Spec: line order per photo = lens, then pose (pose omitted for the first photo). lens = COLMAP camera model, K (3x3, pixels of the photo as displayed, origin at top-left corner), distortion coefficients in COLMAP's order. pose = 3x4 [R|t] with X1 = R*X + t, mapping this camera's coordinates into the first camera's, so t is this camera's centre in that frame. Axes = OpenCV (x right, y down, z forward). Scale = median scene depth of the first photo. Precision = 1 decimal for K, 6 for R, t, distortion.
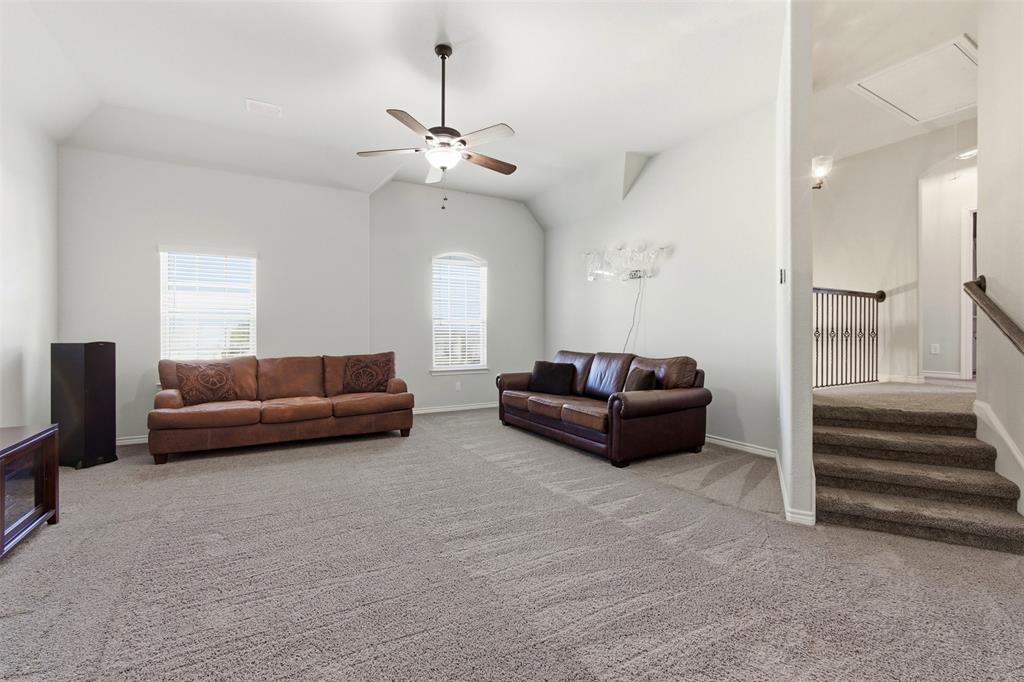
lens RADIAL K [[439.6, 0, 511.0], [0, 439.6, 336.2], [0, 0, 1]] dist [-0.008414, 0.004043]
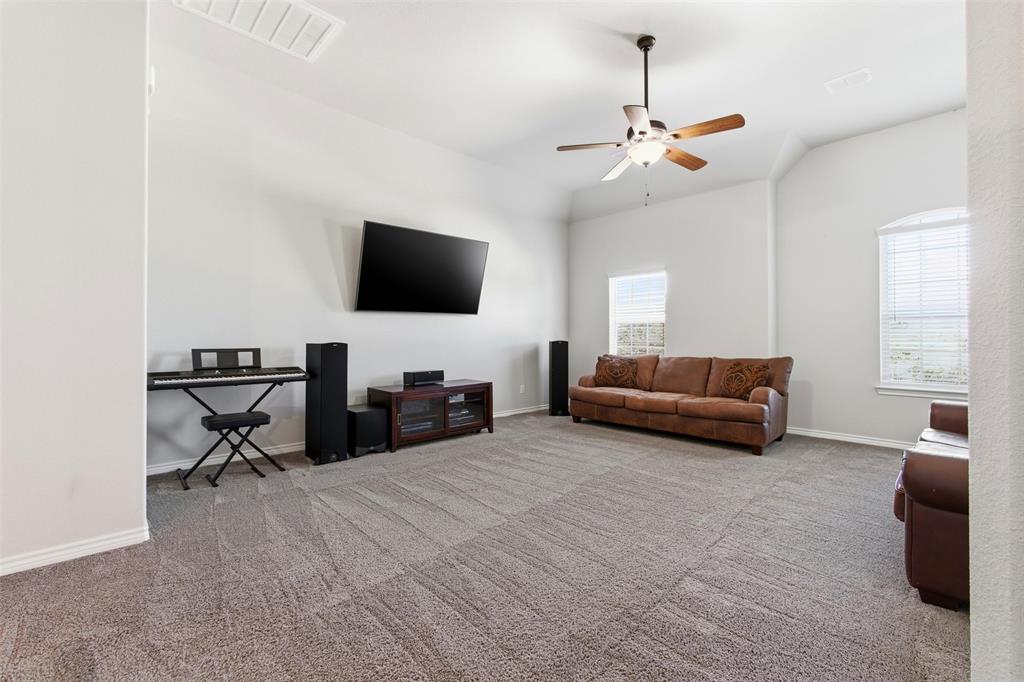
lens RADIAL K [[439.6, 0, 511.1], [0, 439.6, 336.2], [0, 0, 1]] dist [-0.008414, 0.004043]
pose [[0.250923, -0.001277, -0.968006, 0.501837], [-0.004107, 0.999989, -0.002384, -0.000057], [0.967998, 0.004574, 0.250915, 0.338770]]
